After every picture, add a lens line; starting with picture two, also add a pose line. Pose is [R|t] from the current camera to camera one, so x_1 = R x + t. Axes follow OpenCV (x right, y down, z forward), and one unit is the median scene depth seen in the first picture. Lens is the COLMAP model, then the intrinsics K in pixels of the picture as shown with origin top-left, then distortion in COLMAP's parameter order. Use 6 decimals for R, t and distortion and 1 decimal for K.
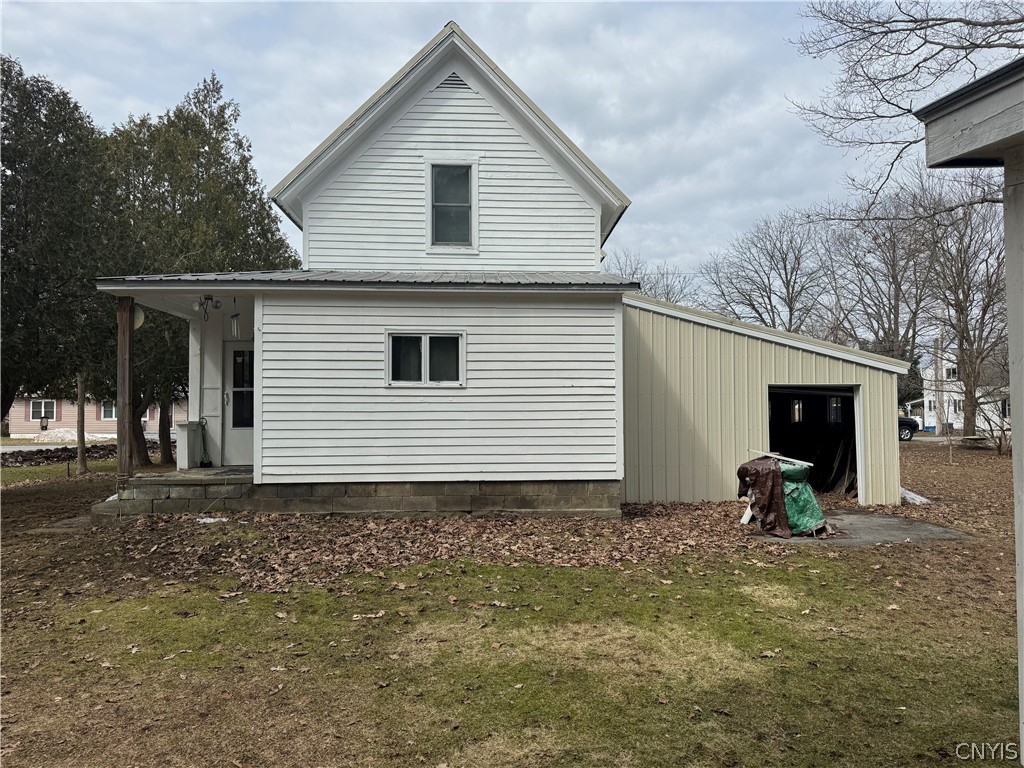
lens RADIAL K [[709.6, 0, 511.9], [0, 709.6, 398.1], [0, 0, 1]] dist [0.032143, -0.000659]
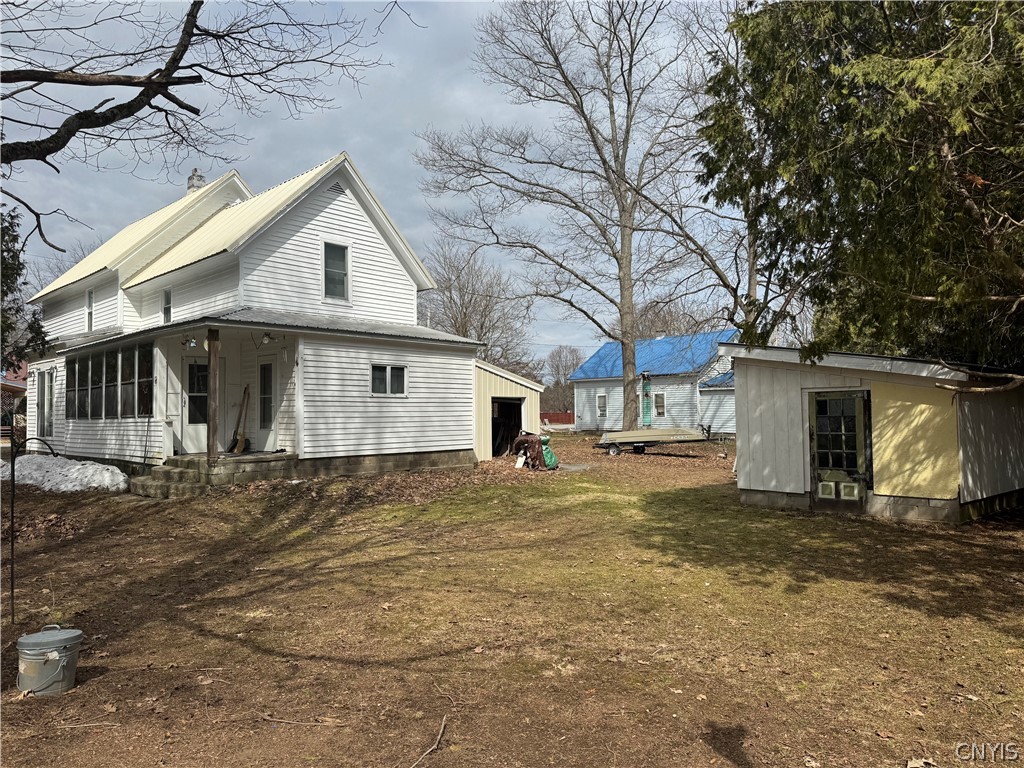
lens RADIAL K [[708.9, 0, 512.0], [0, 708.9, 384.0], [0, 0, 1]] dist [0.026967, -0.003293]
pose [[0.722949, 0.029334, 0.690279, -0.836928], [-0.018003, 0.999559, -0.023622, -0.009393], [-0.690667, 0.004650, 0.723158, -0.321524]]
